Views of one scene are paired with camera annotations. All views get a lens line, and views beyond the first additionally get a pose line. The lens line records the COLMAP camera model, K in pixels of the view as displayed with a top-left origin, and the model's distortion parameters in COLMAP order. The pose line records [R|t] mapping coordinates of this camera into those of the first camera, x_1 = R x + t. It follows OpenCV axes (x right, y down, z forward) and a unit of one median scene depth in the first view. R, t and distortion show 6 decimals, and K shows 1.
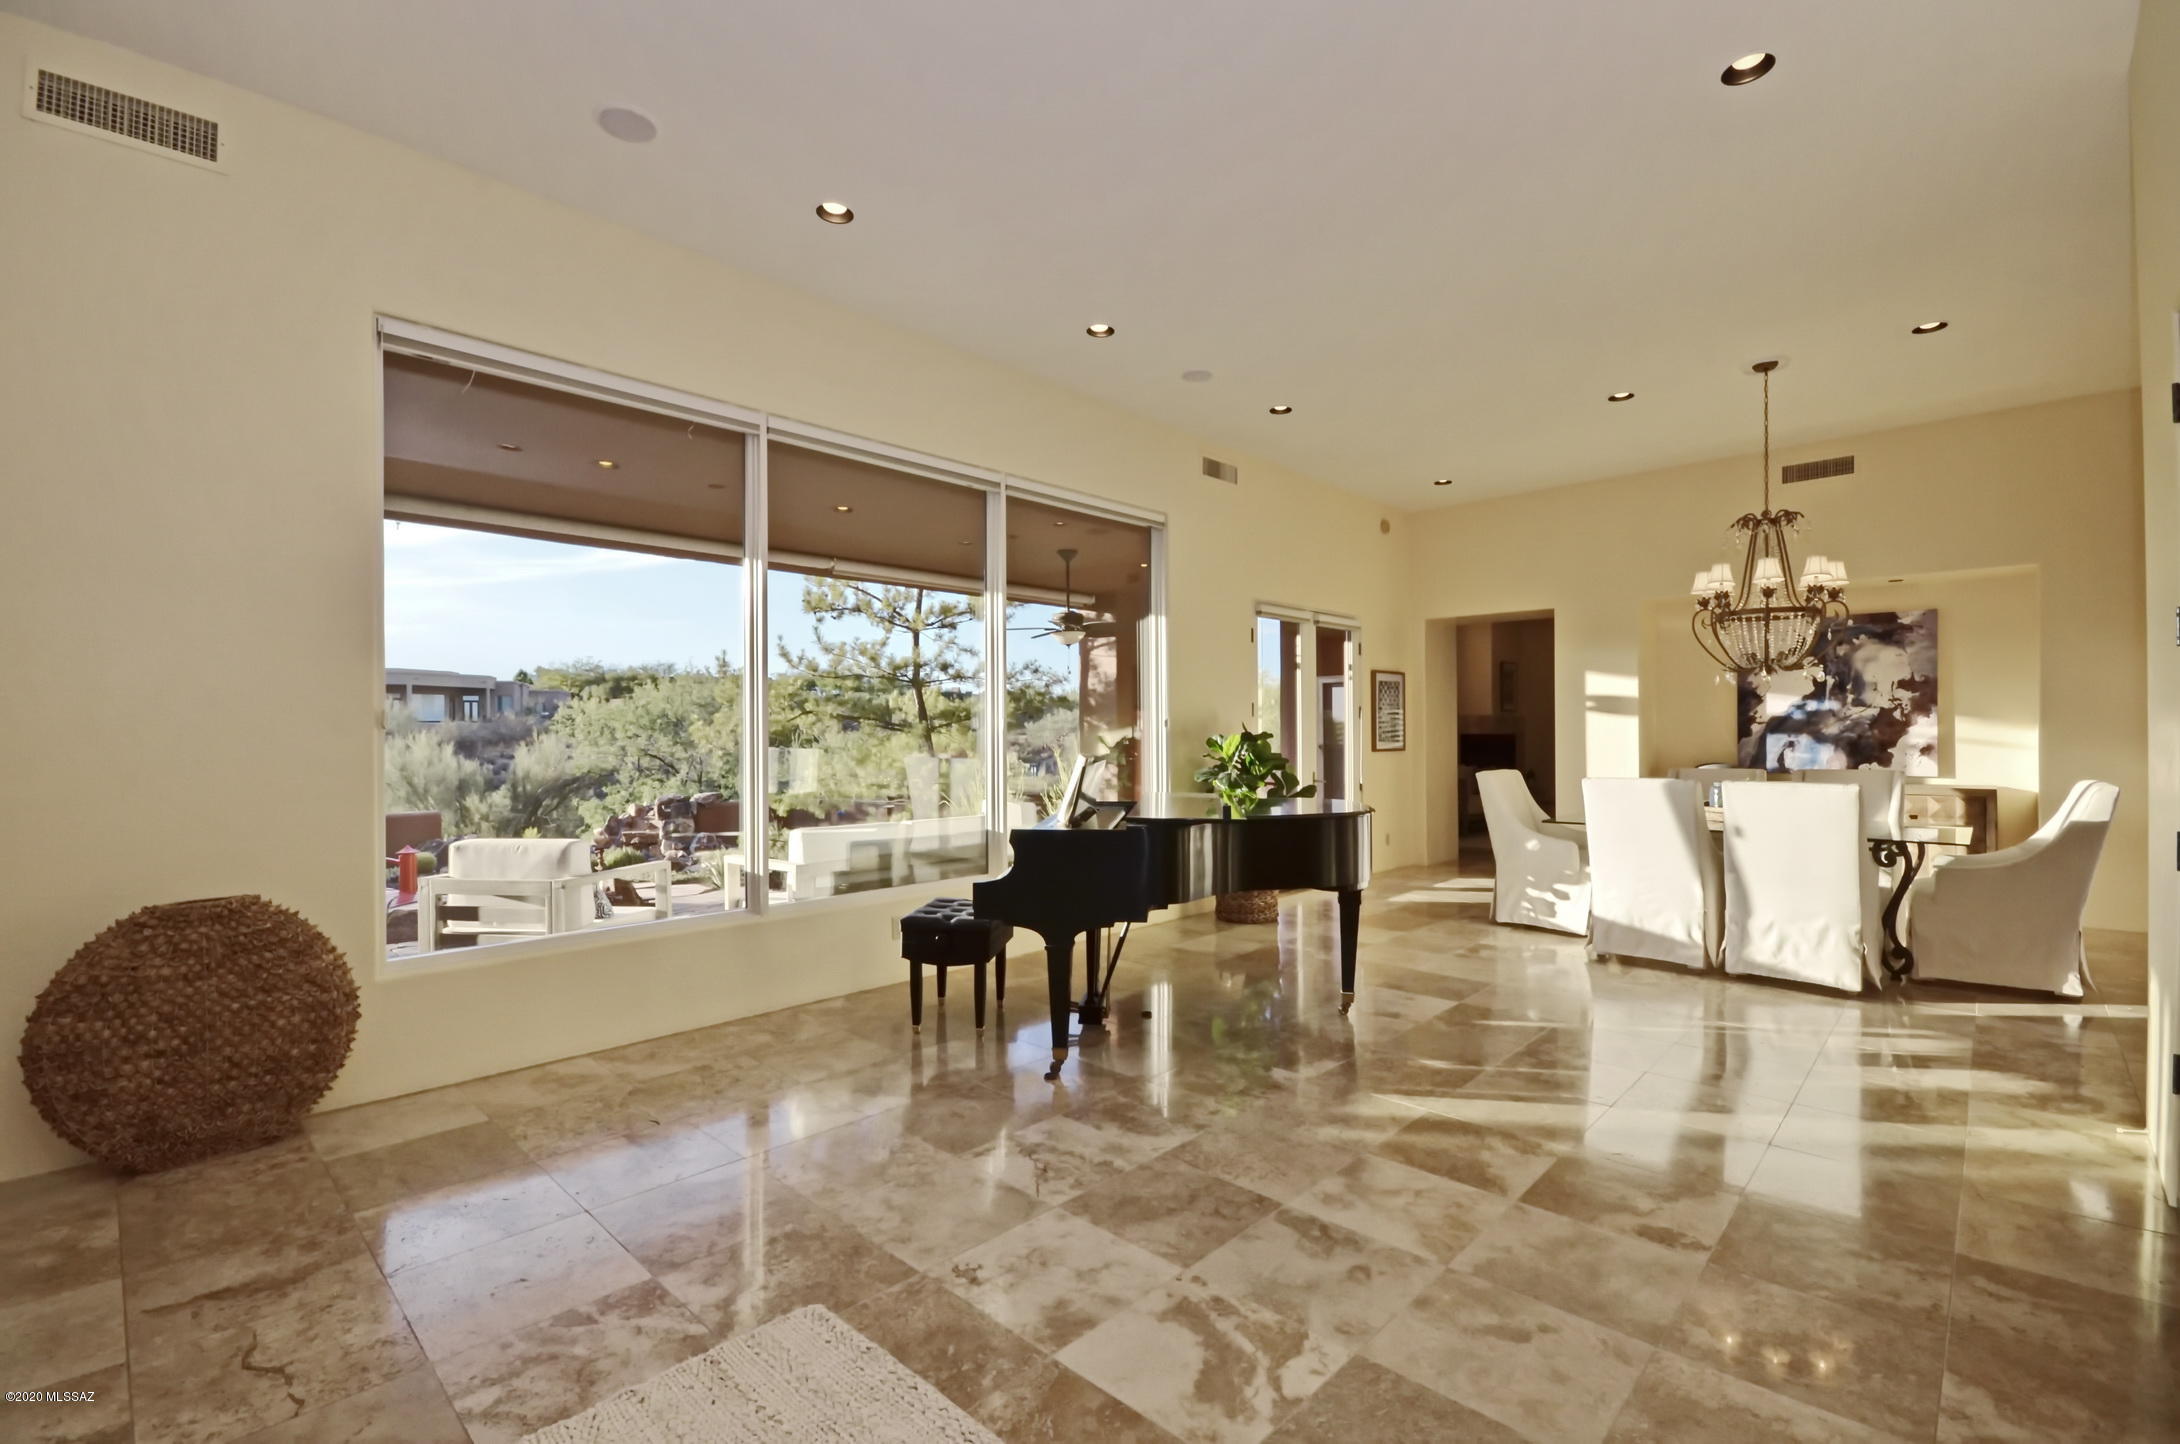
lens RADIAL K [[956.4, 0, 1092.6], [0, 956.4, 732.7], [0, 0, 1]] dist [-0.012919, -0.000196]
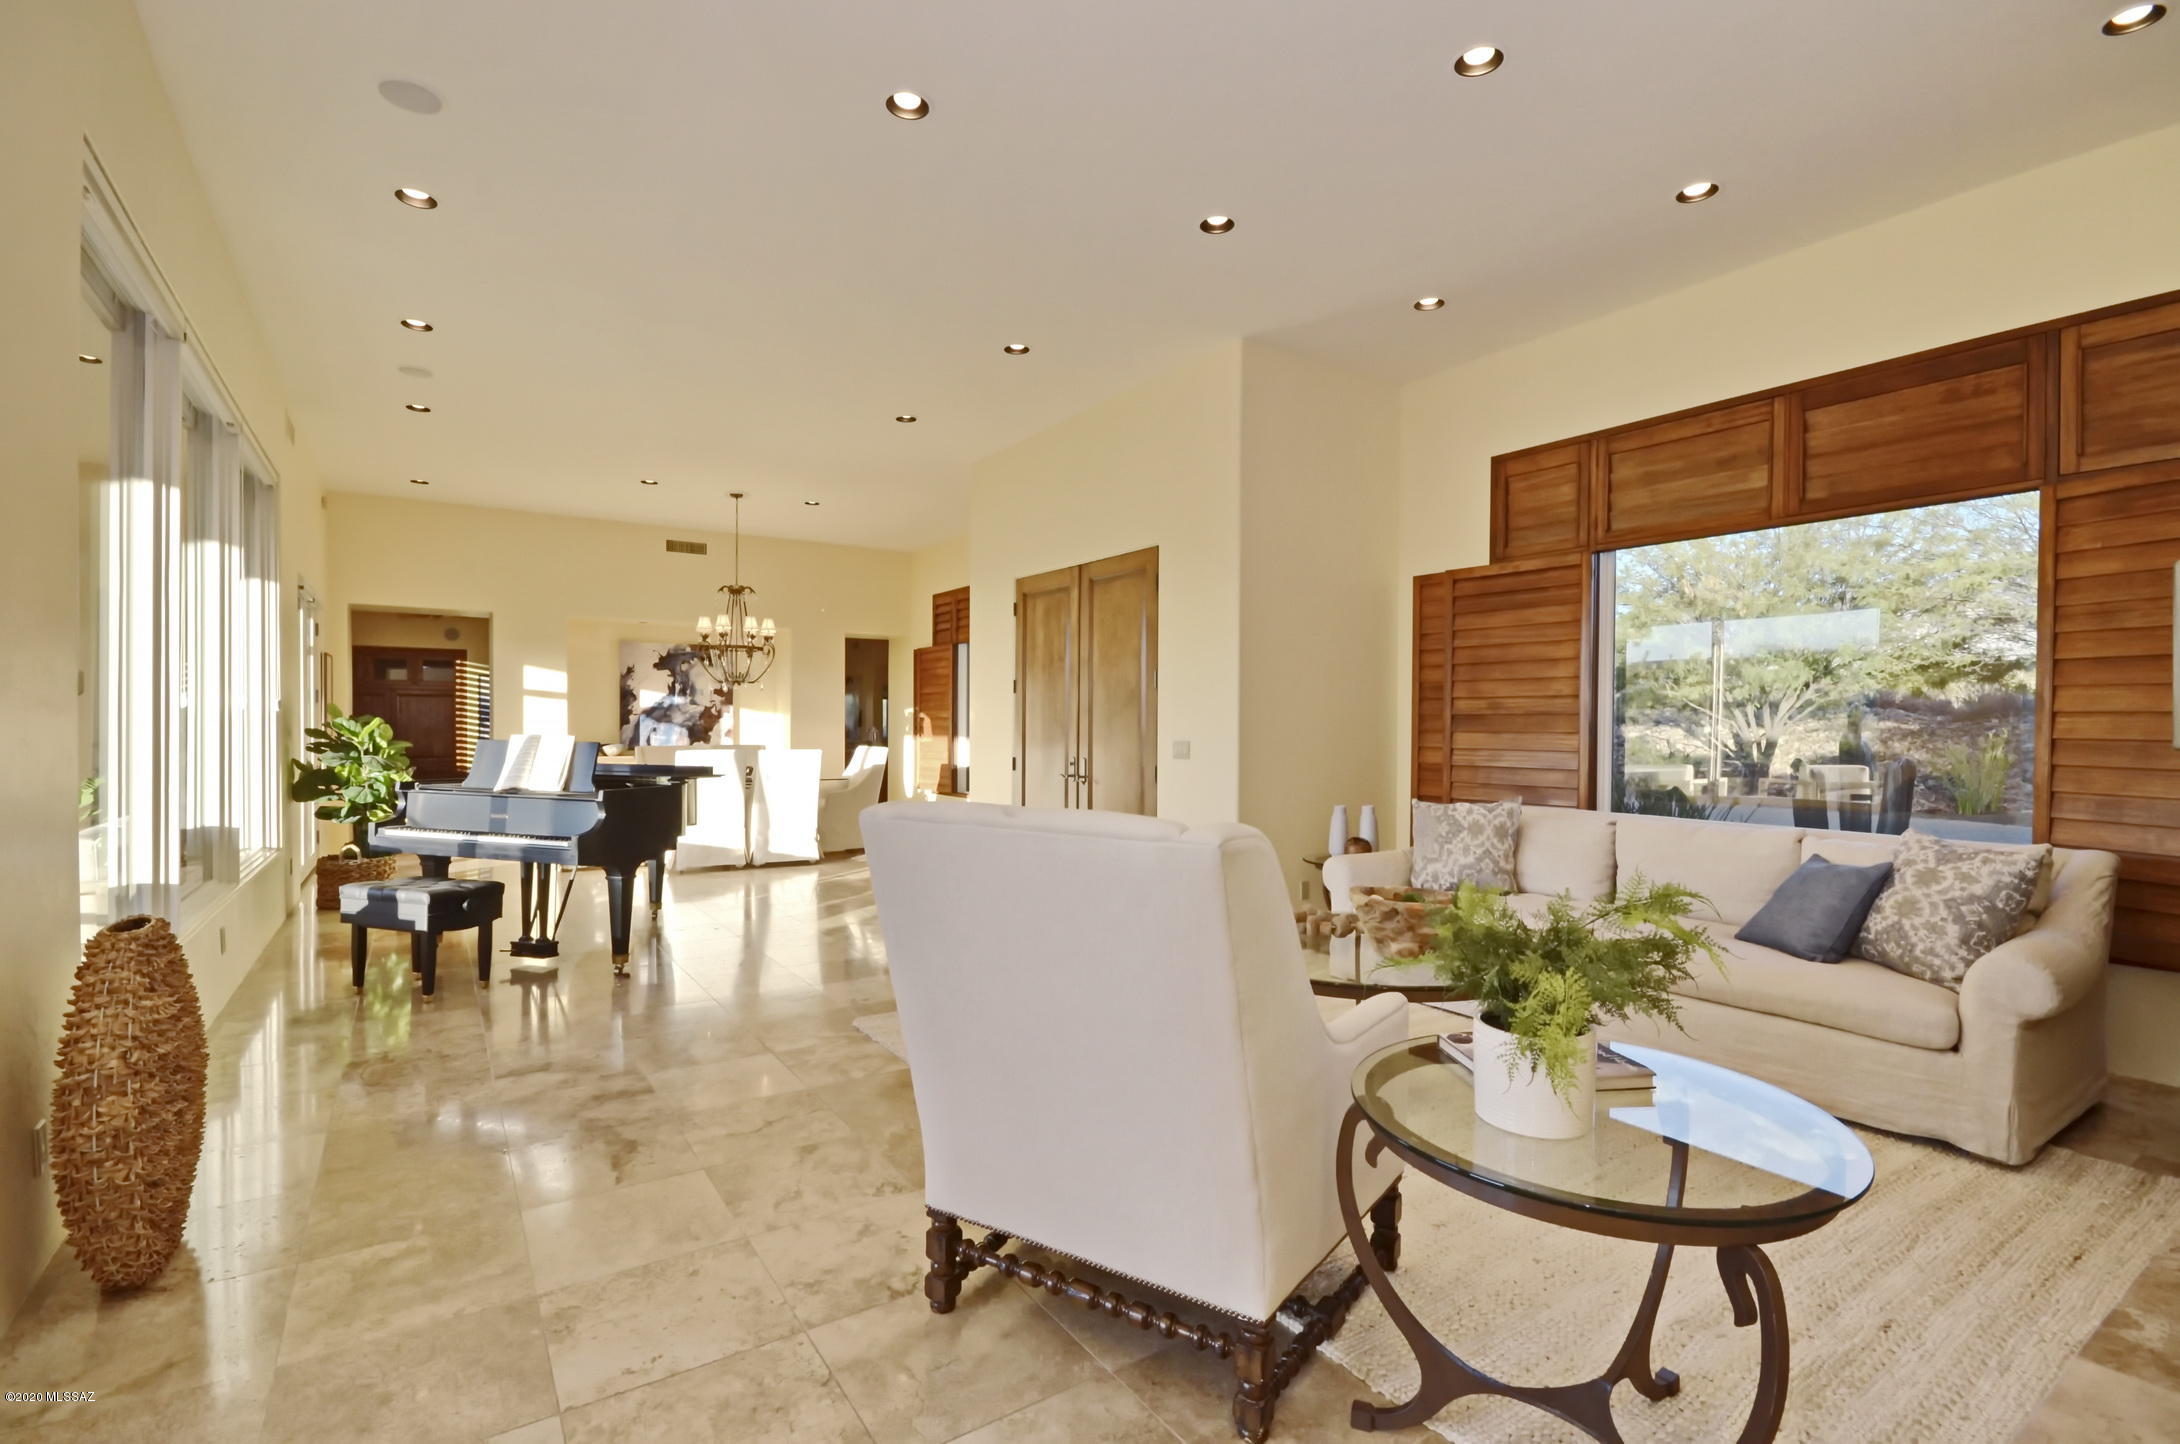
lens RADIAL K [[1032.7, 0, 1089.7], [0, 1032.7, 747.9], [0, 0, 1]] dist [0.002415, -0.012986]
pose [[0.200399, -0.015755, 0.979588, -0.866615], [-0.010195, 0.999783, 0.018165, 0.005827], [-0.979661, -0.013628, 0.200195, 0.051412]]
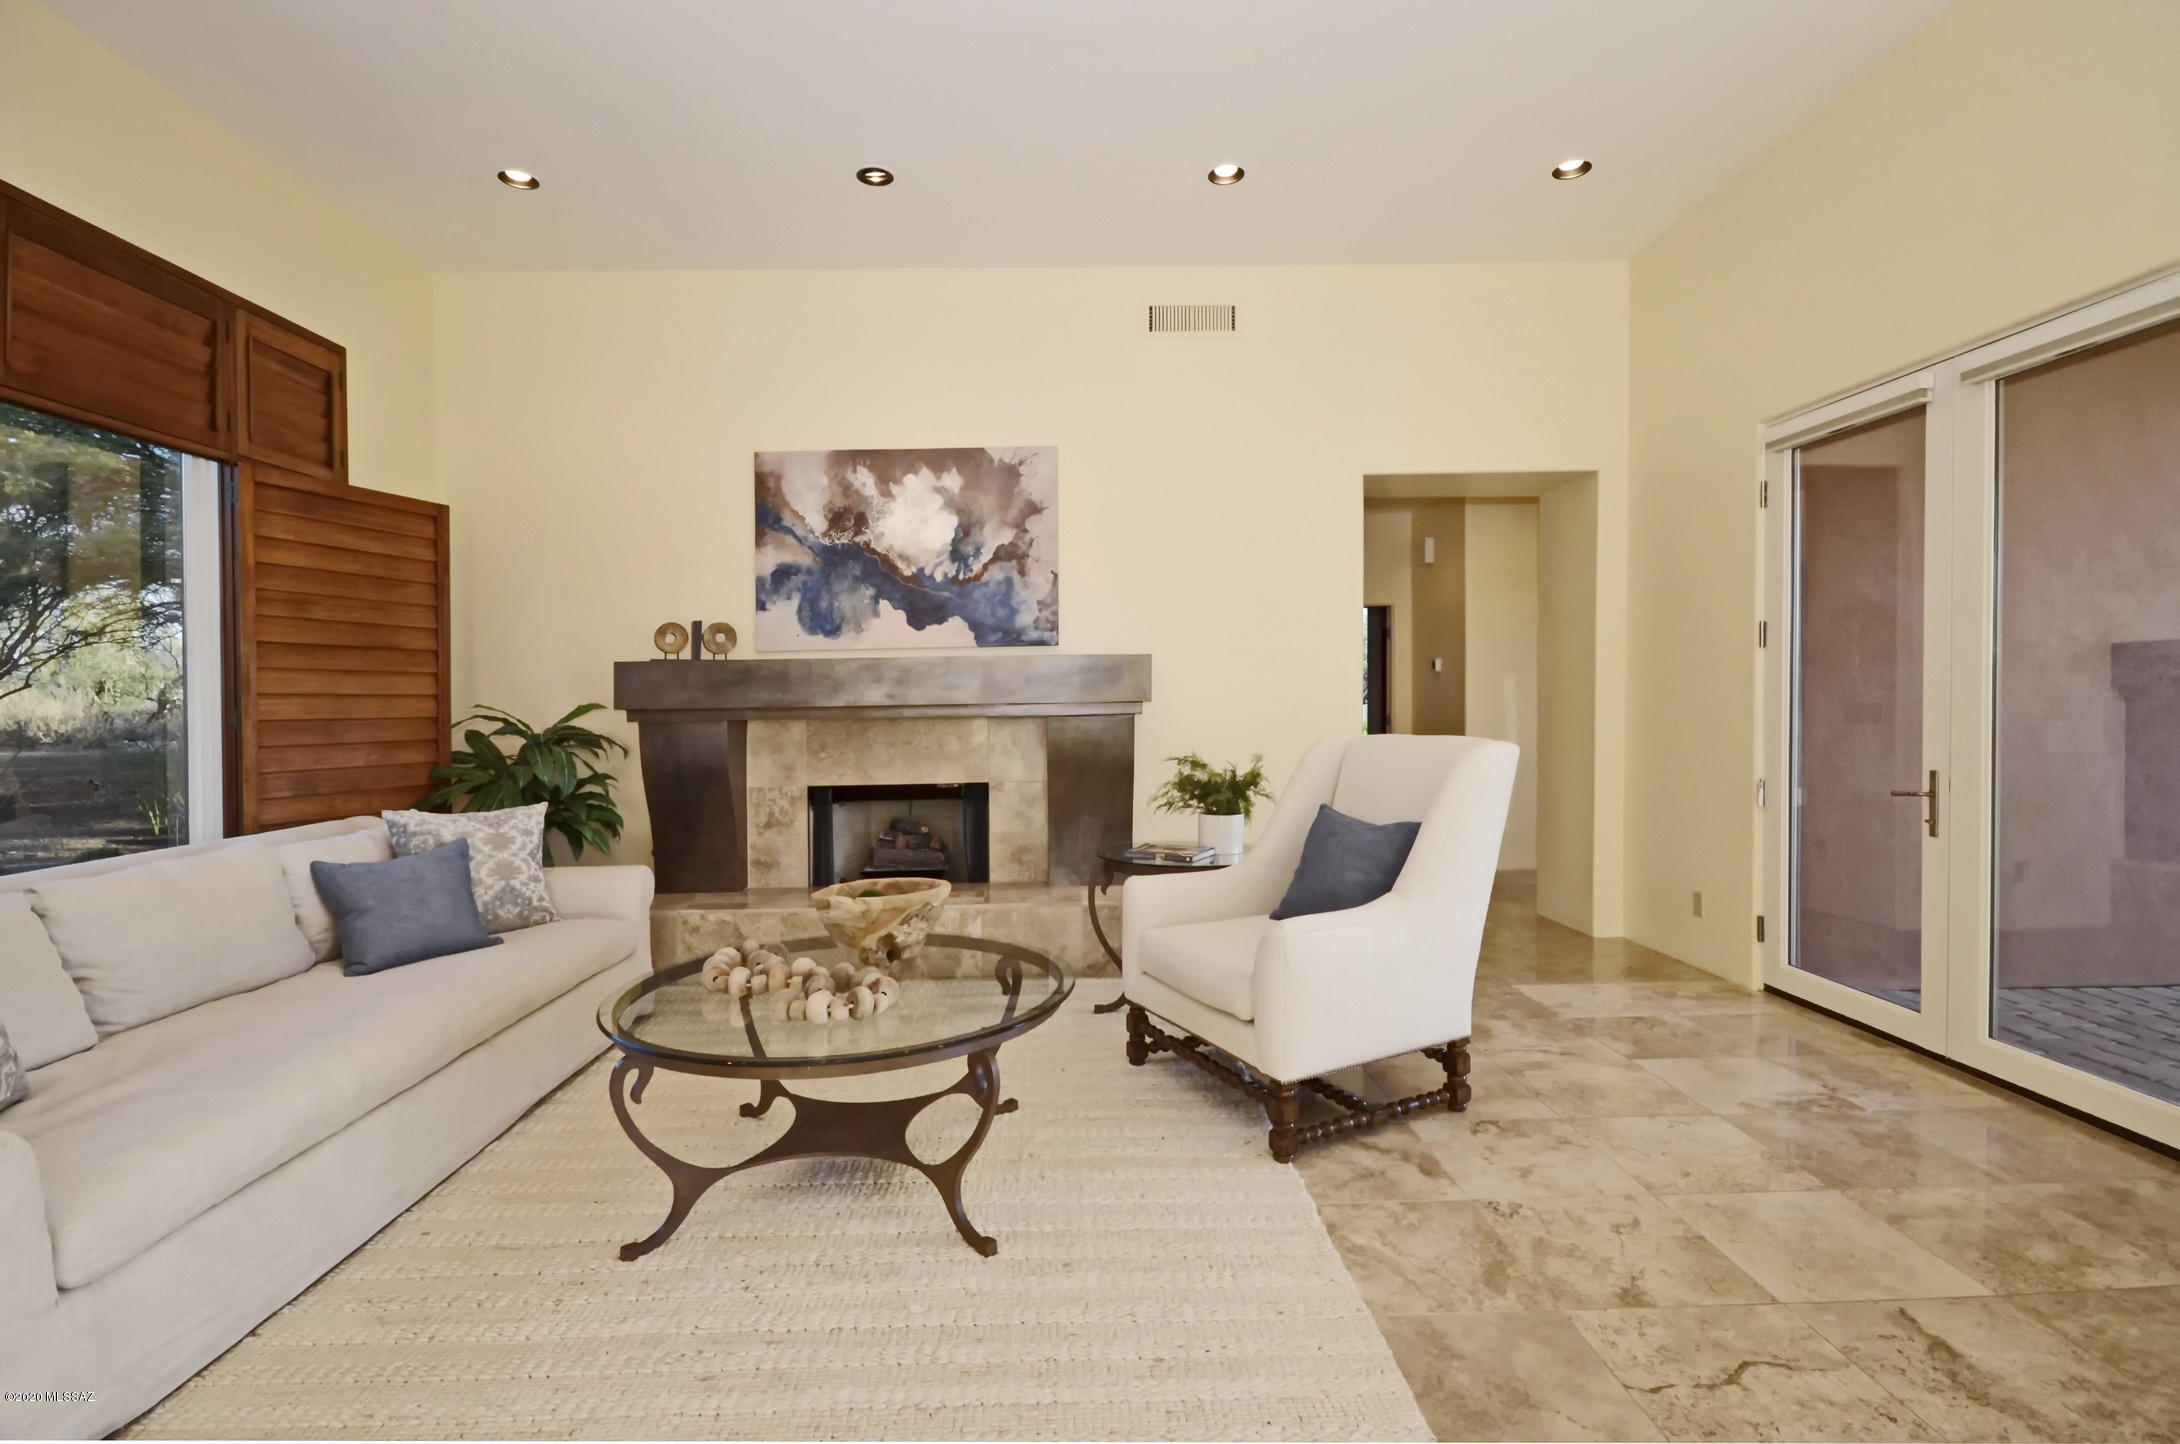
lens RADIAL K [[995.2, 0, 1078.1], [0, 995.2, 724.9], [0, 0, 1]] dist [0.003063, -0.010016]
pose [[-0.700240, 0.036086, -0.712995, 0.076337], [0.025583, 0.999349, 0.025454, 0.005582], [0.713449, -0.000416, -0.700707, 0.433525]]
